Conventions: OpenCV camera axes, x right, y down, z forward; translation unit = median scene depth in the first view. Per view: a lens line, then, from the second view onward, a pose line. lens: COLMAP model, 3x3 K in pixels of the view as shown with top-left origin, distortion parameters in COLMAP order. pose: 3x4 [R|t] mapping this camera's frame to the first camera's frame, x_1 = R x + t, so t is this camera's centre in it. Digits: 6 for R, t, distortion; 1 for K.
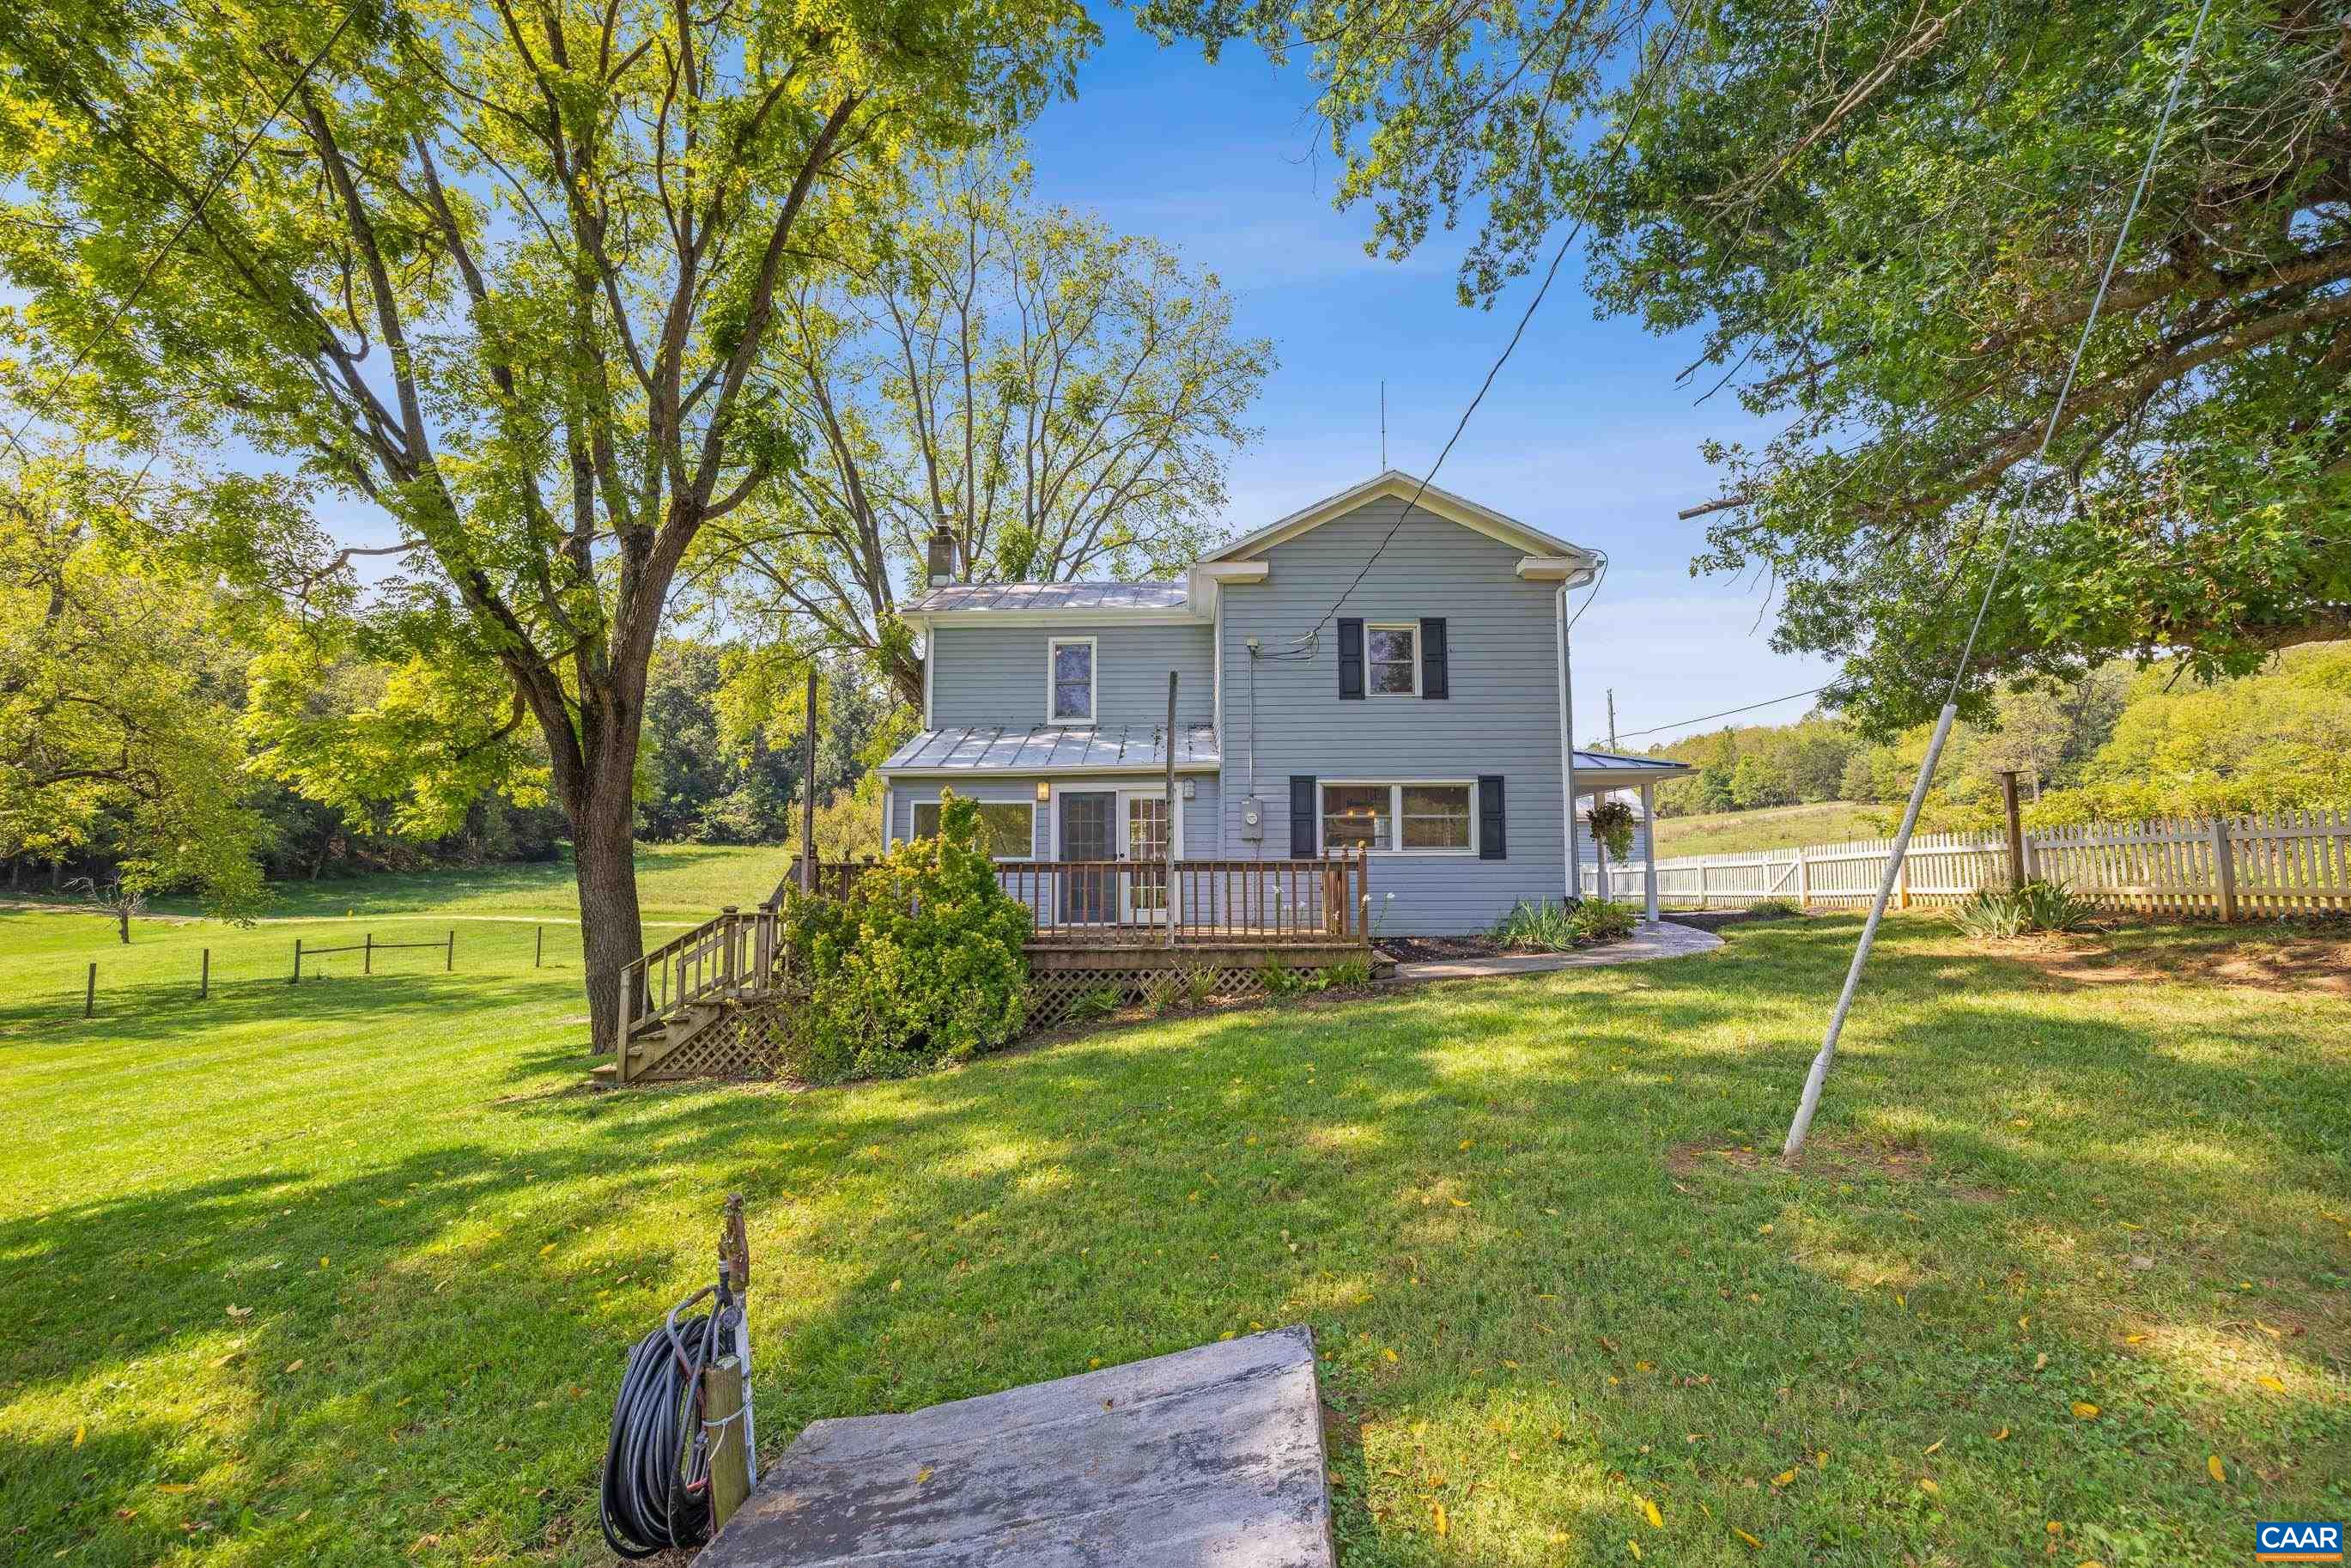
lens RADIAL K [[990.4, 0, 1180.3], [0, 990.4, 782.0], [0, 0, 1]] dist [0.009450, -0.001869]
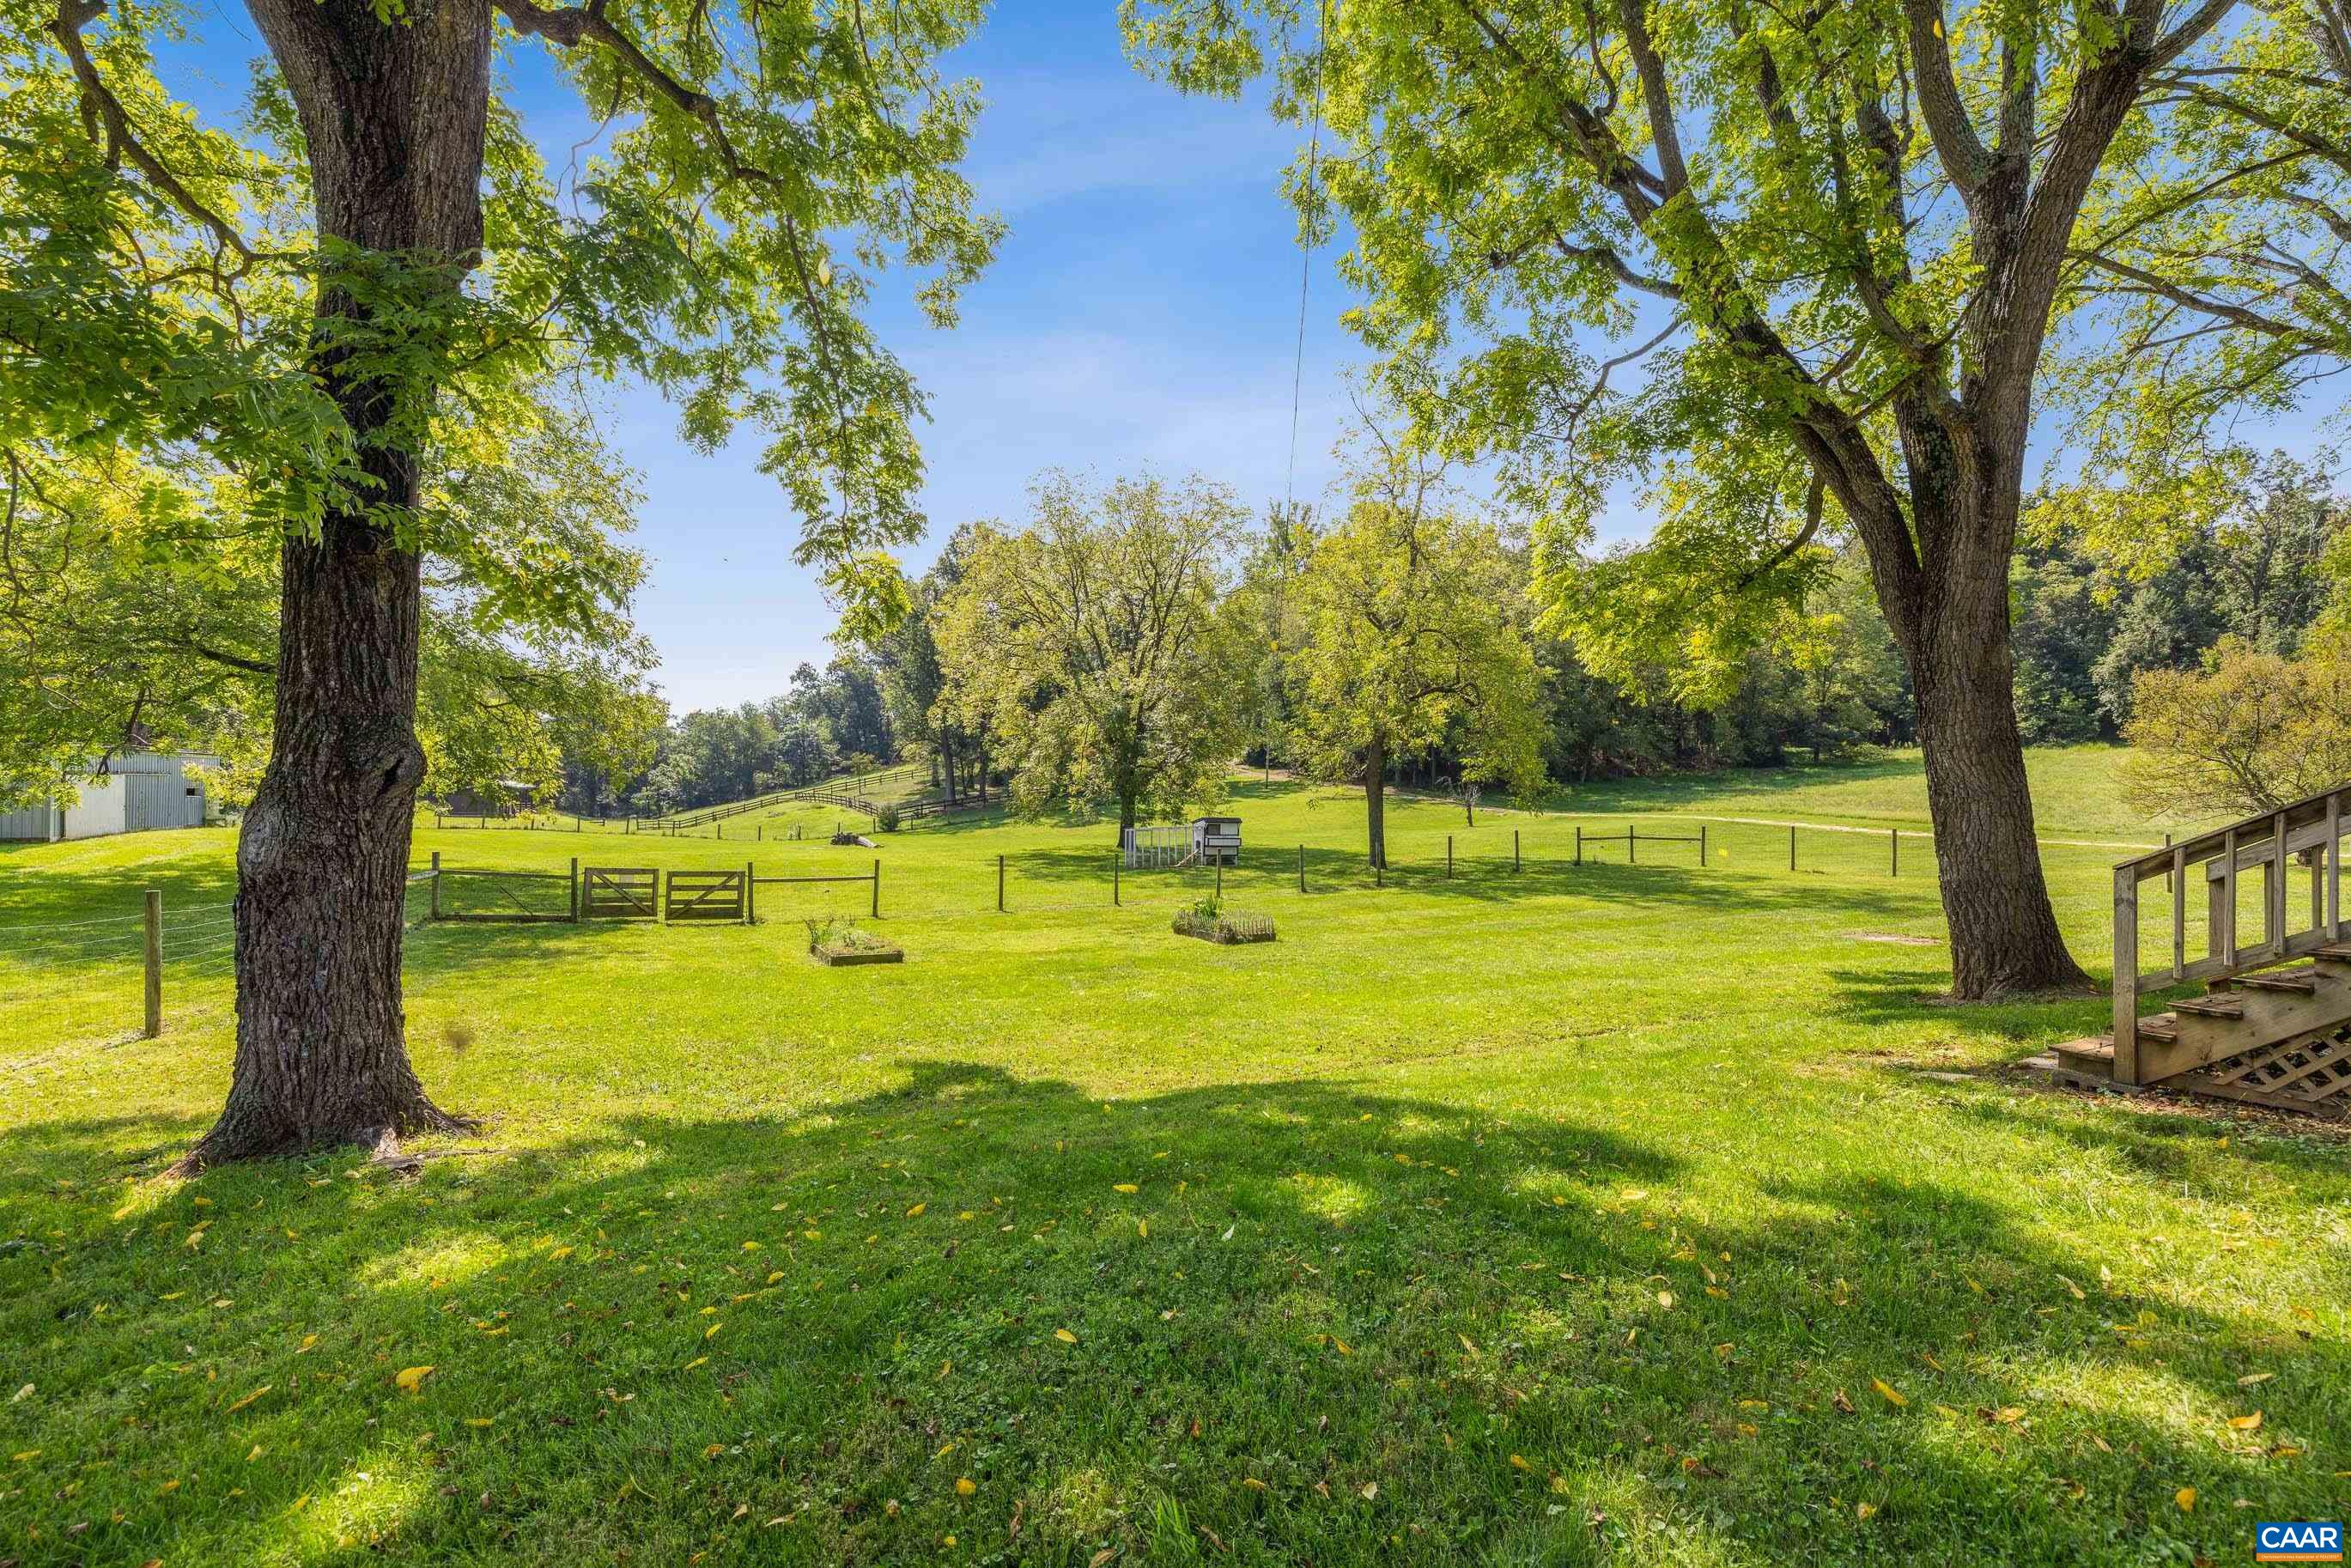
lens RADIAL K [[990.4, 0, 1180.1], [0, 990.4, 775.9], [0, 0, 1]] dist [0.009450, -0.001869]
pose [[0.456339, -0.001384, -0.889805, -0.126379], [0.074656, 0.996532, 0.036738, 0.033670], [0.886669, -0.083194, 0.454860, 0.131651]]
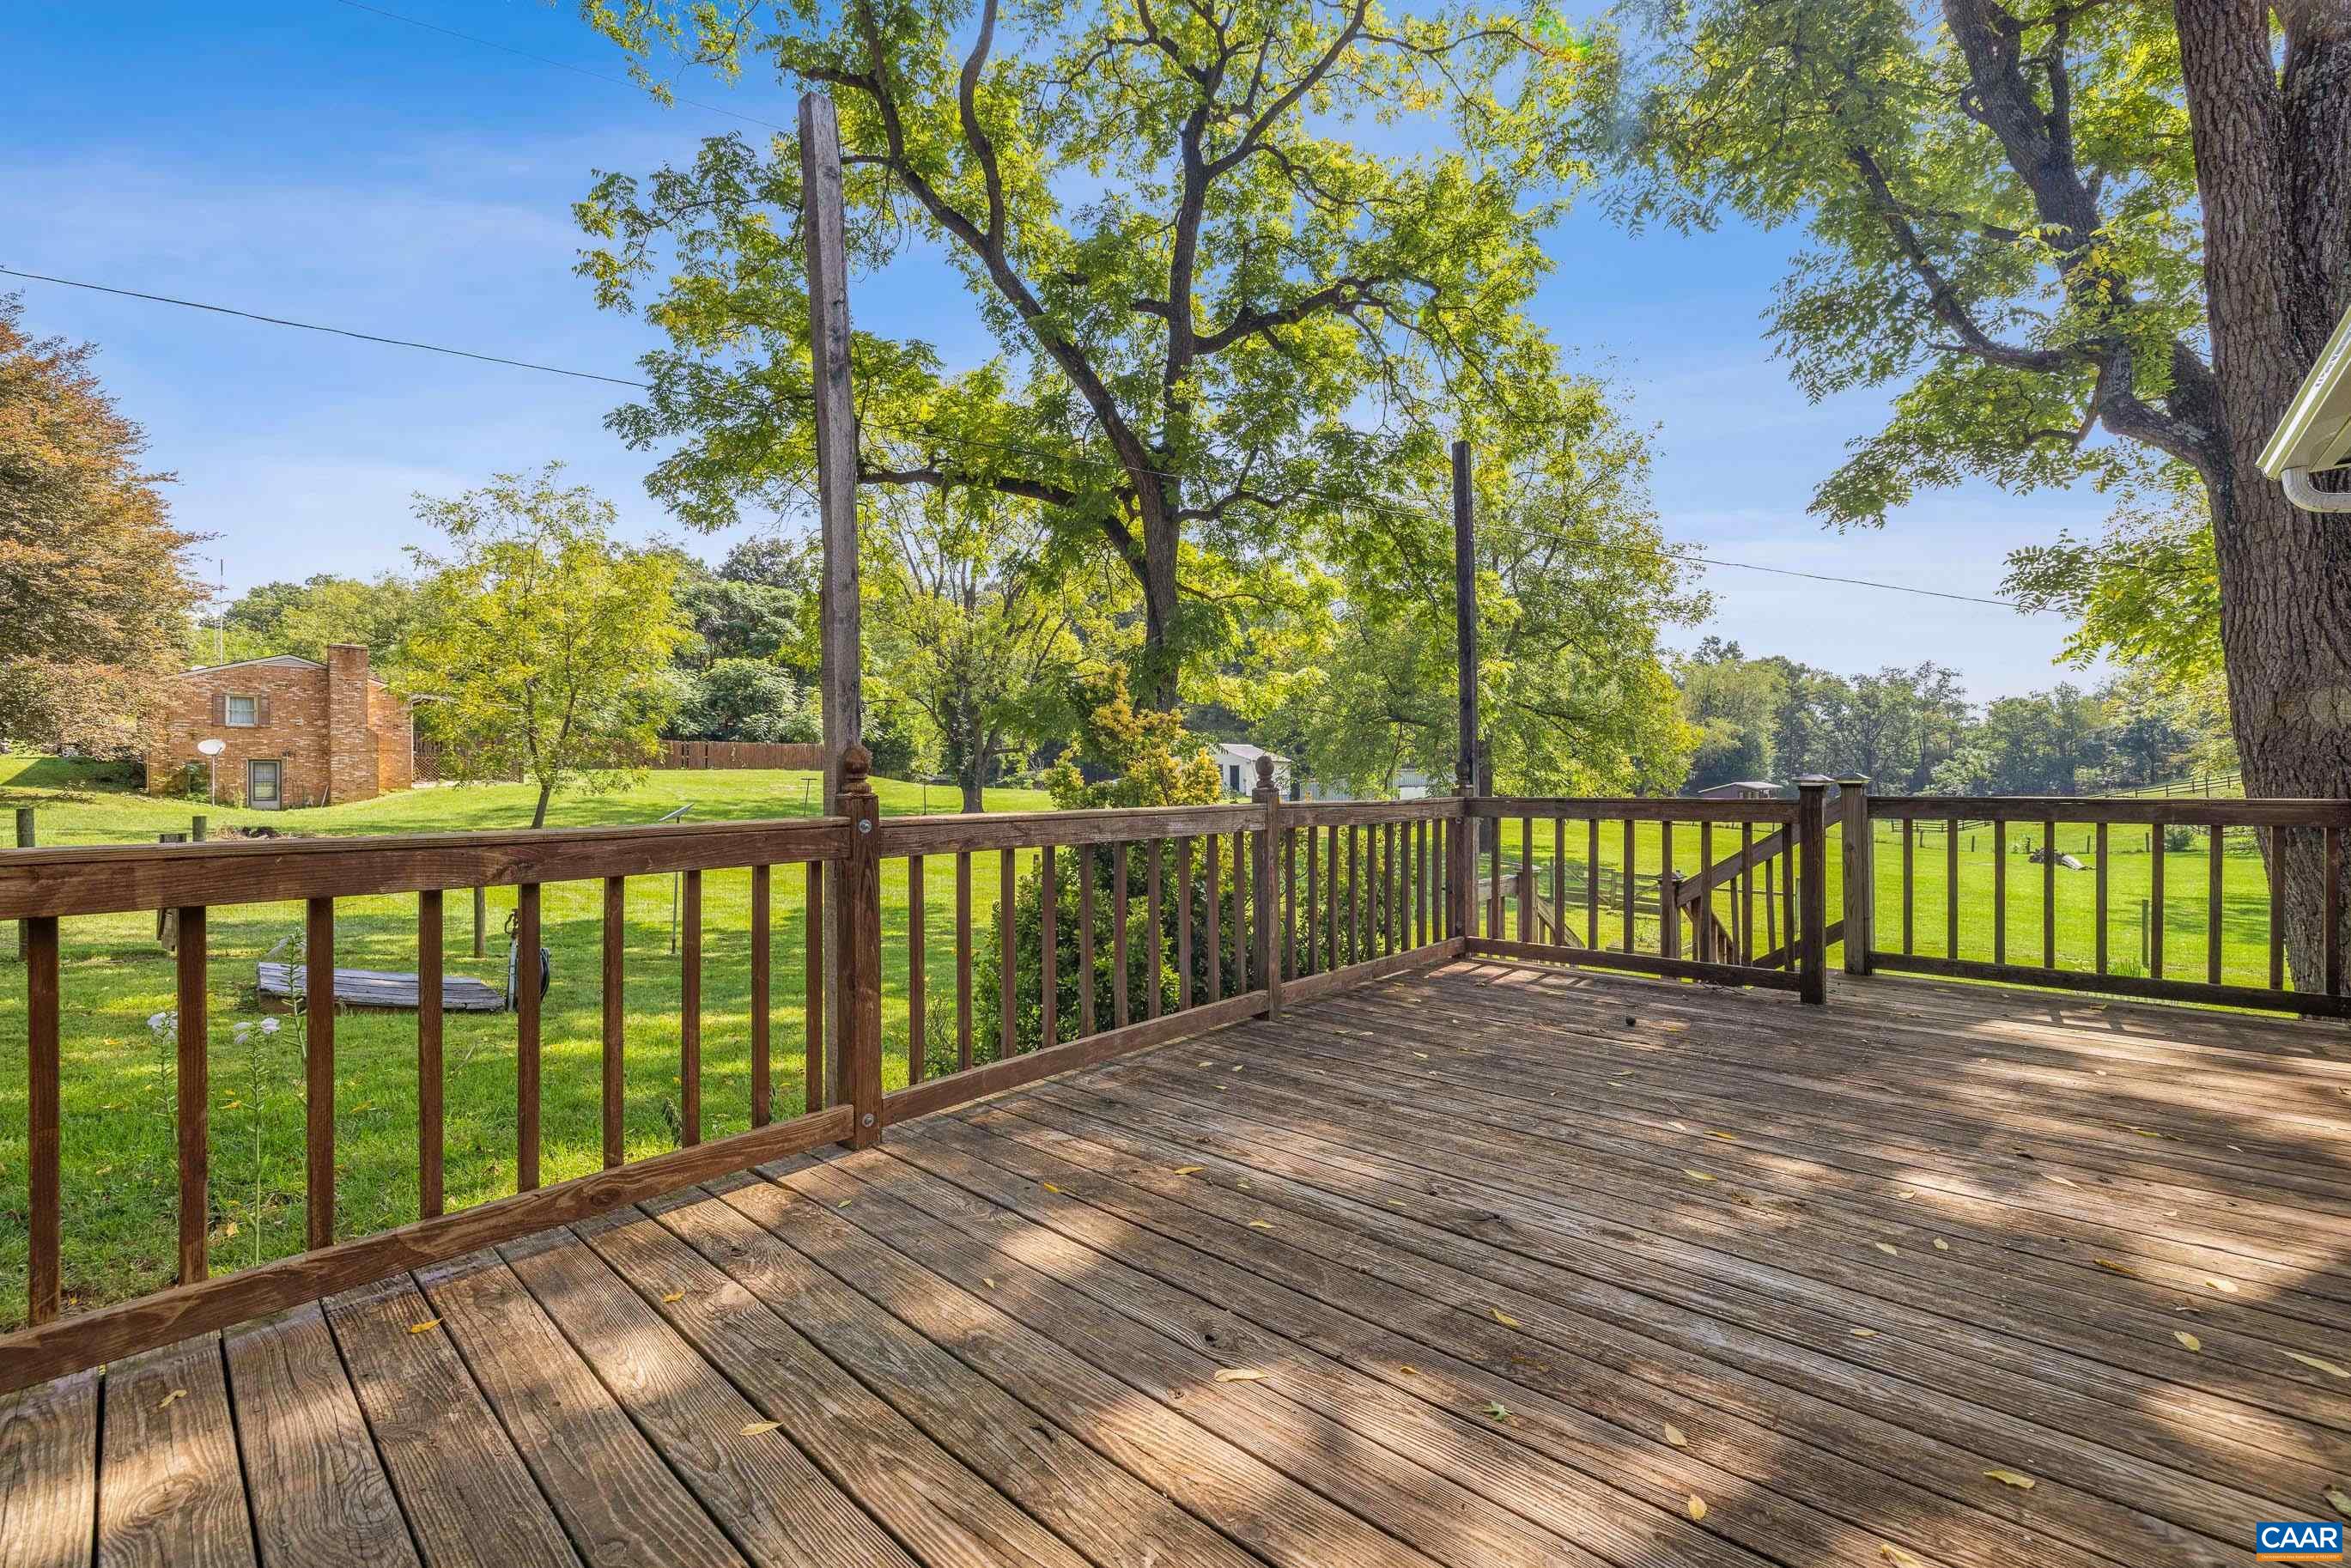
lens RADIAL K [[990.4, 0, 1176.6], [0, 990.4, 775.8], [0, 0, 1]] dist [0.009450, -0.001869]
pose [[-0.656233, 0.004734, -0.754543, 0.050915], [0.071188, 0.995908, -0.055665, 0.037725], [0.751193, -0.090244, -0.653885, 0.497217]]
